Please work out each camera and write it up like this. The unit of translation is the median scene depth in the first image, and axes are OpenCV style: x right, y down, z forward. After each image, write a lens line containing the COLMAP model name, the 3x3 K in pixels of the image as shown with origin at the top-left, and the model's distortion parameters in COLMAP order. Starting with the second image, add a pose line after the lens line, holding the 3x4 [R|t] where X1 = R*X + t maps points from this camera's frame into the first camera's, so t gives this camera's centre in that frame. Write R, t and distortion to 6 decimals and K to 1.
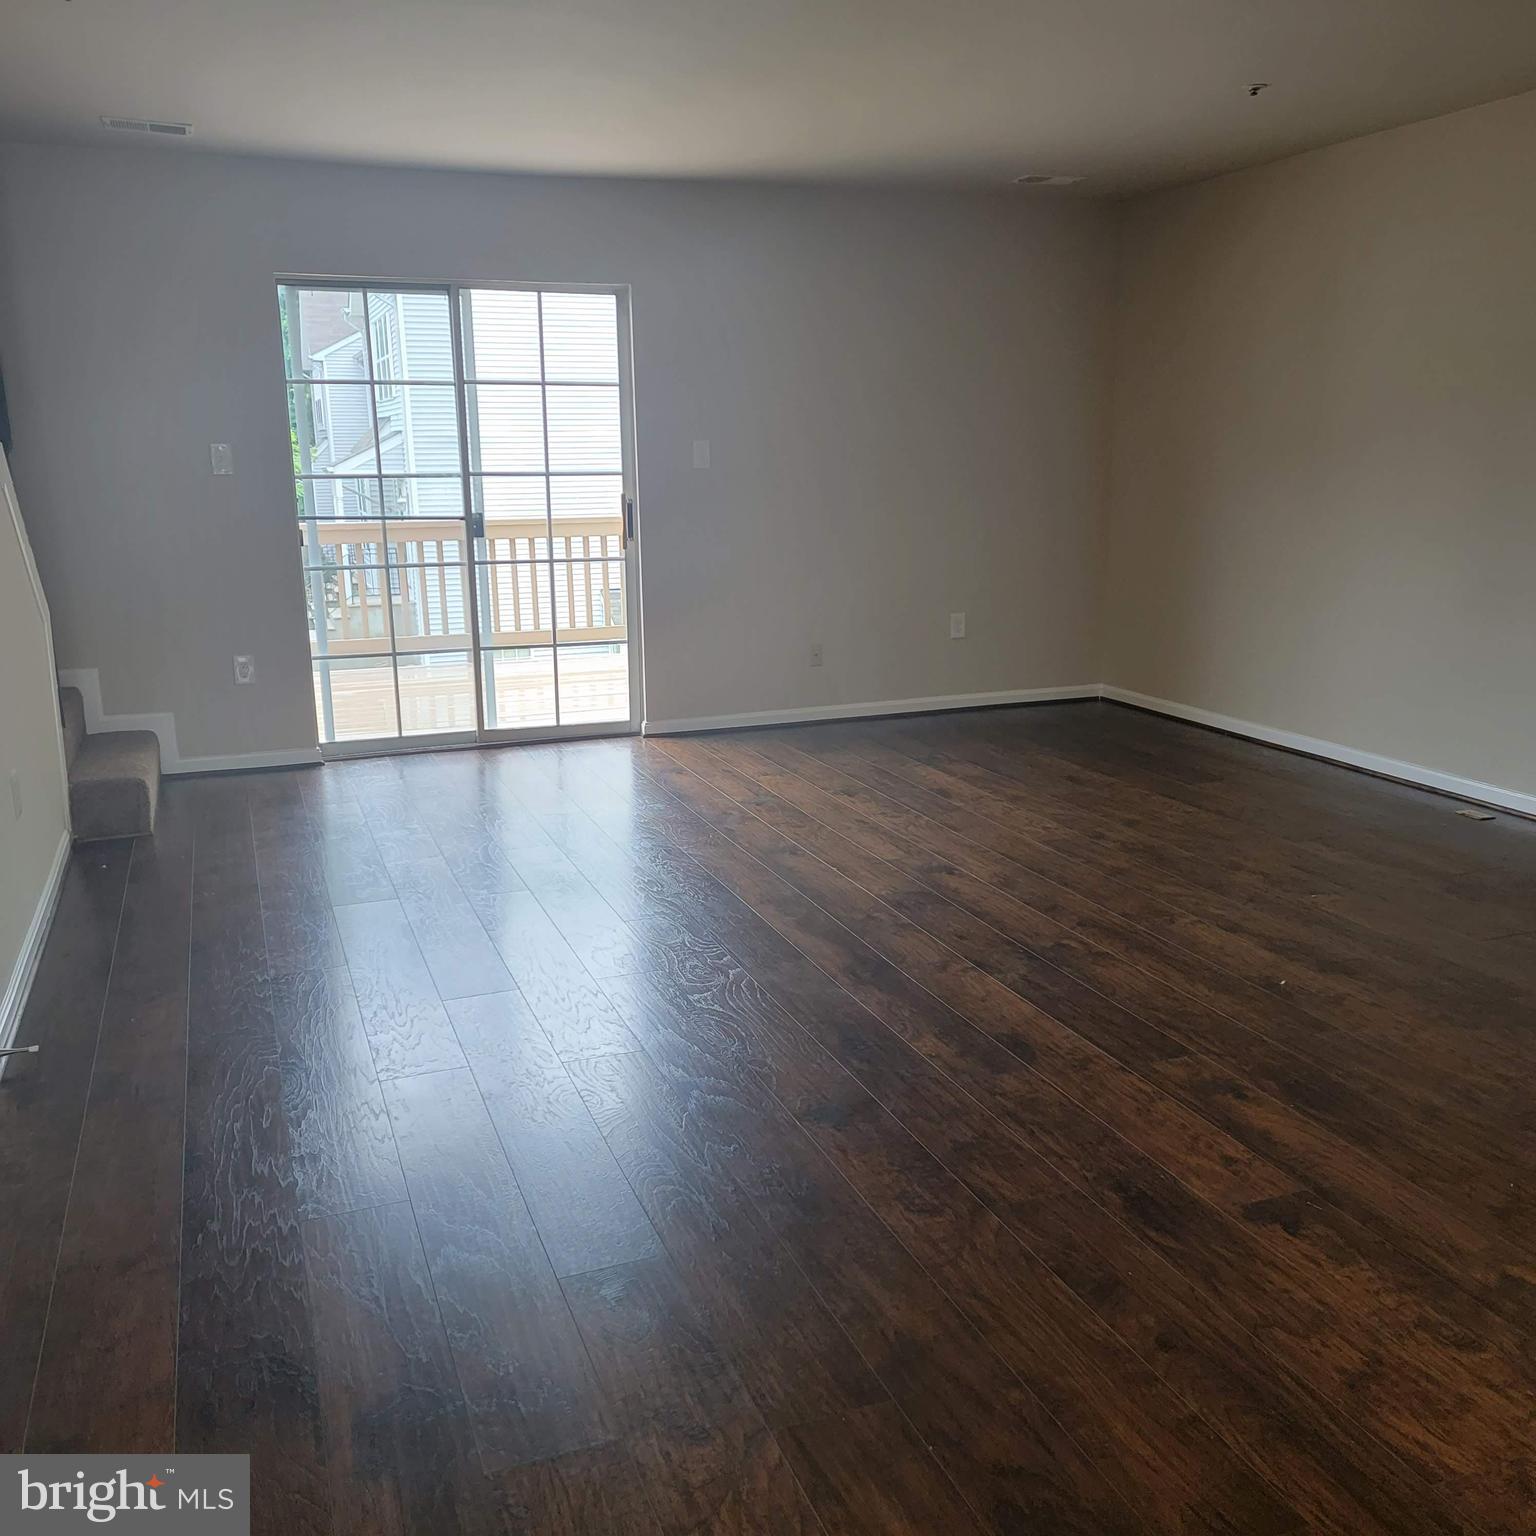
lens RADIAL K [[1399.1, 0, 770.9], [0, 1399.1, 791.0], [0, 0, 1]] dist [0.011815, 0.015864]
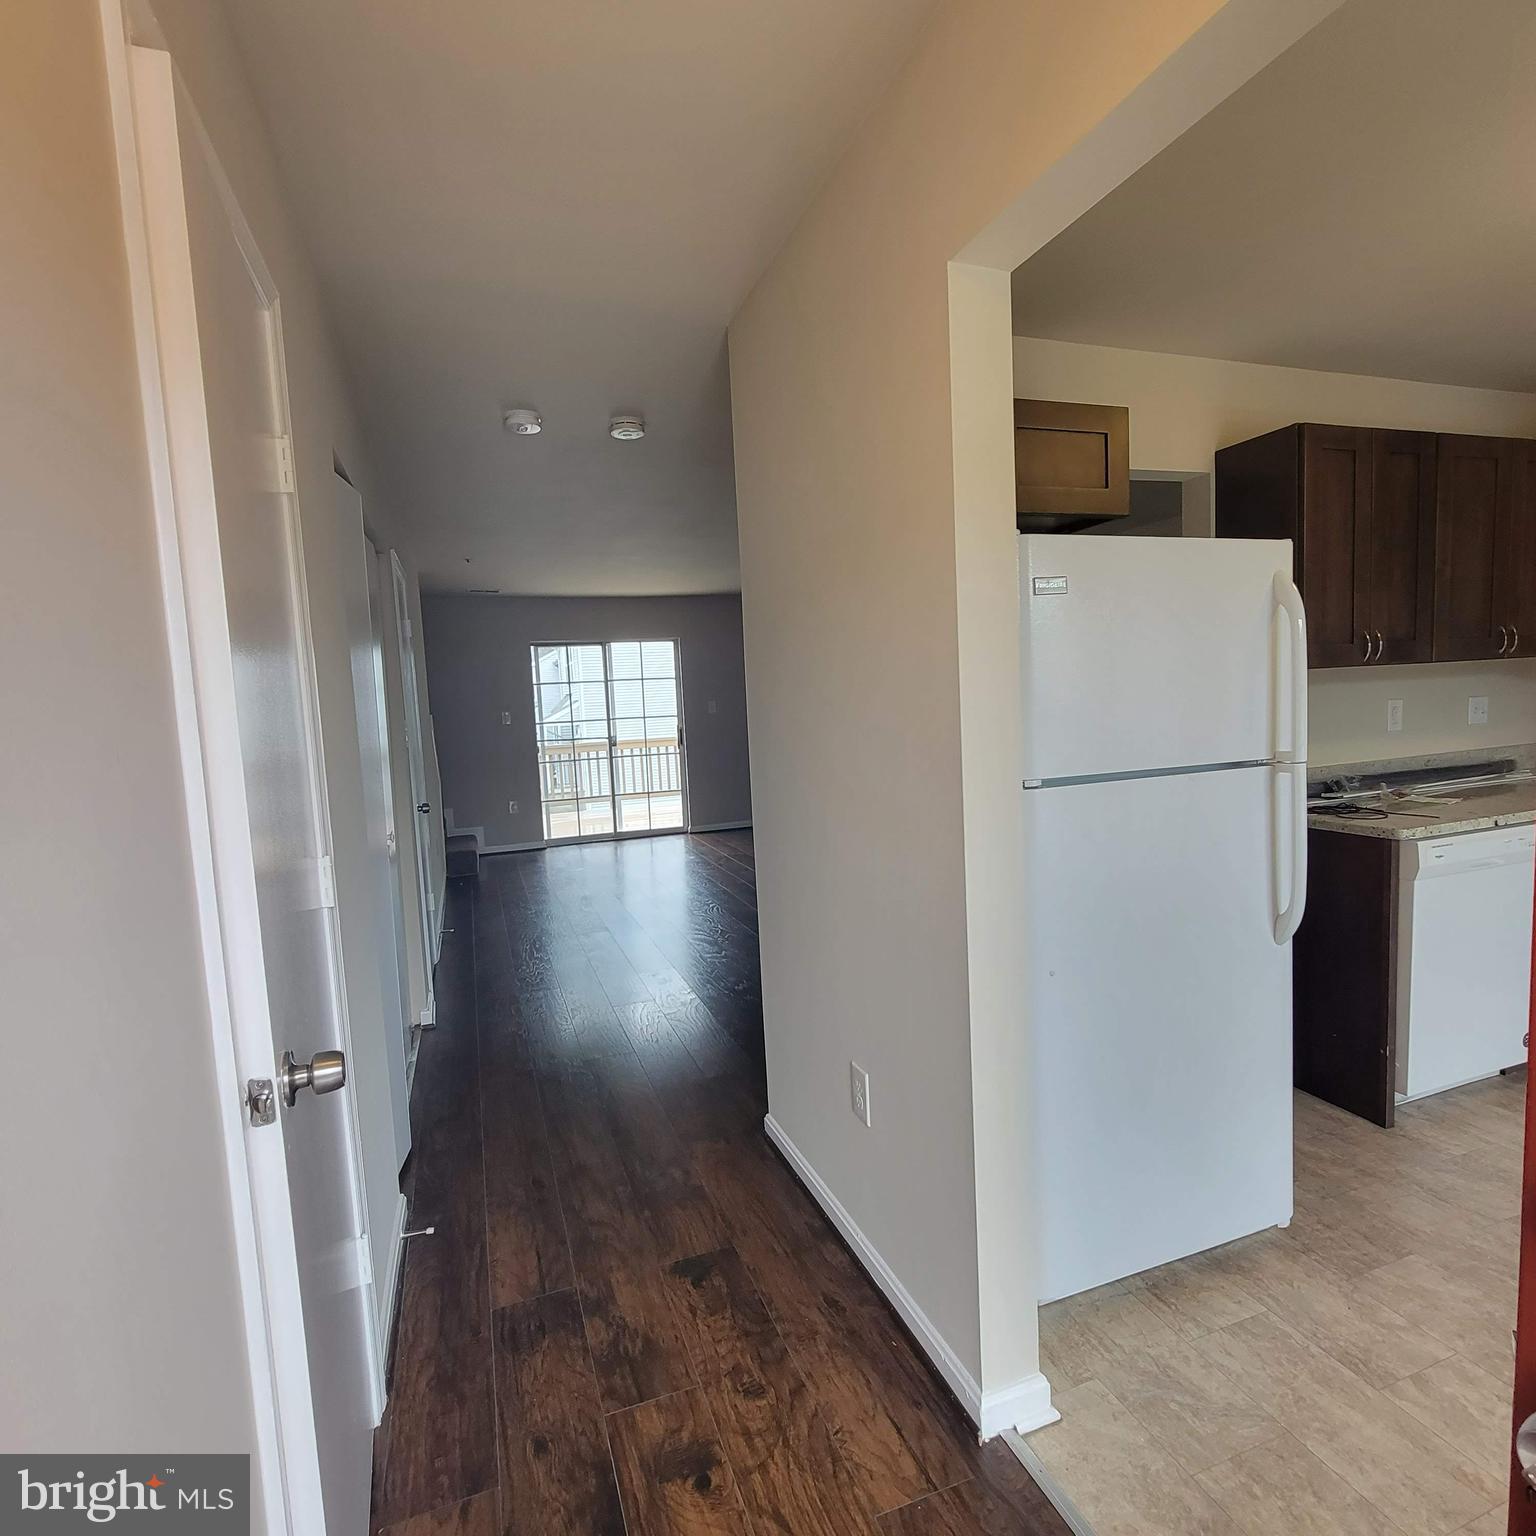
lens RADIAL K [[847.4, 0, 768.0], [0, 847.4, 768.0], [0, 0, 1]] dist [0.003879, 0.001292]
pose [[0.998913, -0.037294, -0.027955, 0.075907], [0.032422, 0.986897, -0.158063, 0.075992], [0.033484, 0.156985, 0.987033, -0.336036]]
